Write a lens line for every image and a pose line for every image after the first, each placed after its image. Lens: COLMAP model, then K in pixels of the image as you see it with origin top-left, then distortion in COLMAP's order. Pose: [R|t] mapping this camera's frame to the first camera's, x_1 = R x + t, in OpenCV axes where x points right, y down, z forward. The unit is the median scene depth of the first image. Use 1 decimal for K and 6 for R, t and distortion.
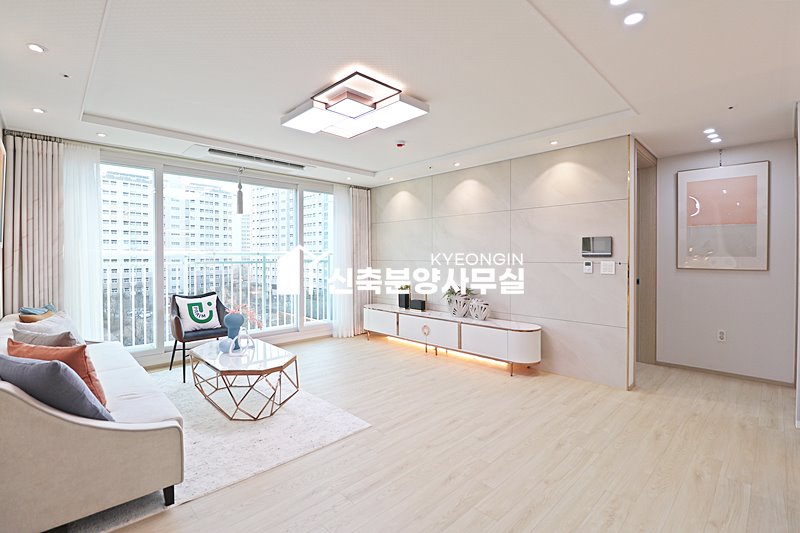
lens RADIAL K [[369.9, 0, 399.7], [0, 369.9, 259.7], [0, 0, 1]] dist [0.001632, -0.012998]
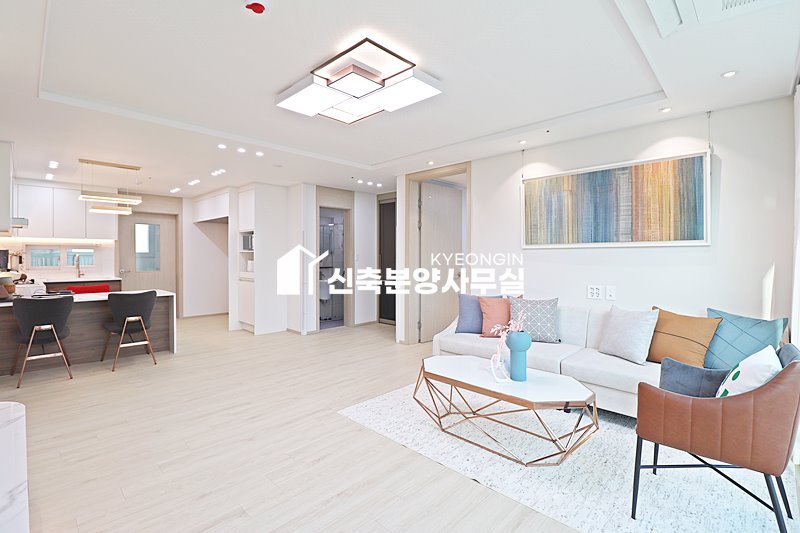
lens RADIAL K [[369.9, 0, 399.7], [0, 369.9, 259.7], [0, 0, 1]] dist [0.001632, -0.012998]
pose [[-0.999383, 0.002447, -0.035035, -0.167095], [0.001692, 0.999766, 0.021560, -0.009936], [0.035080, 0.021487, -0.999153, 1.560364]]
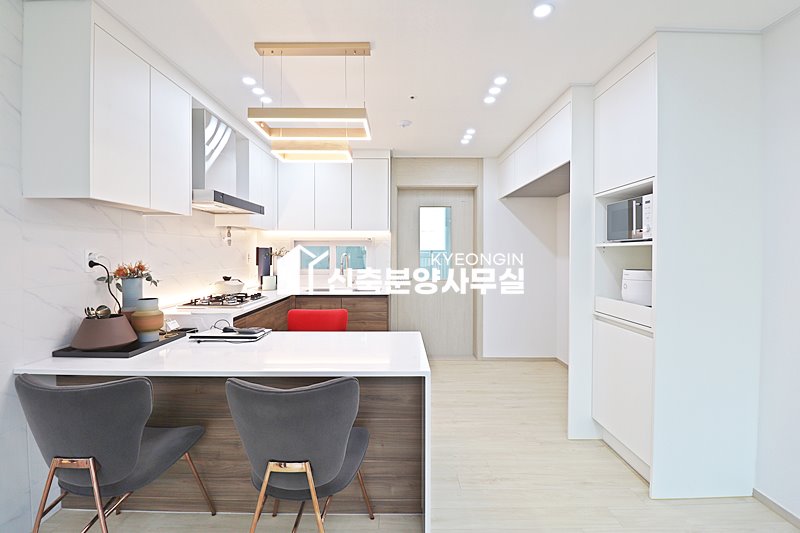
lens RADIAL K [[366.4, 0, 398.6], [0, 366.4, 258.5], [0, 0, 1]] dist [-0.001393, -0.013629]
pose [[-0.718312, -0.007107, 0.695685, 0.303071], [0.009112, 0.999766, 0.019622, -0.005180], [-0.695661, 0.020433, -0.718079, 0.571070]]
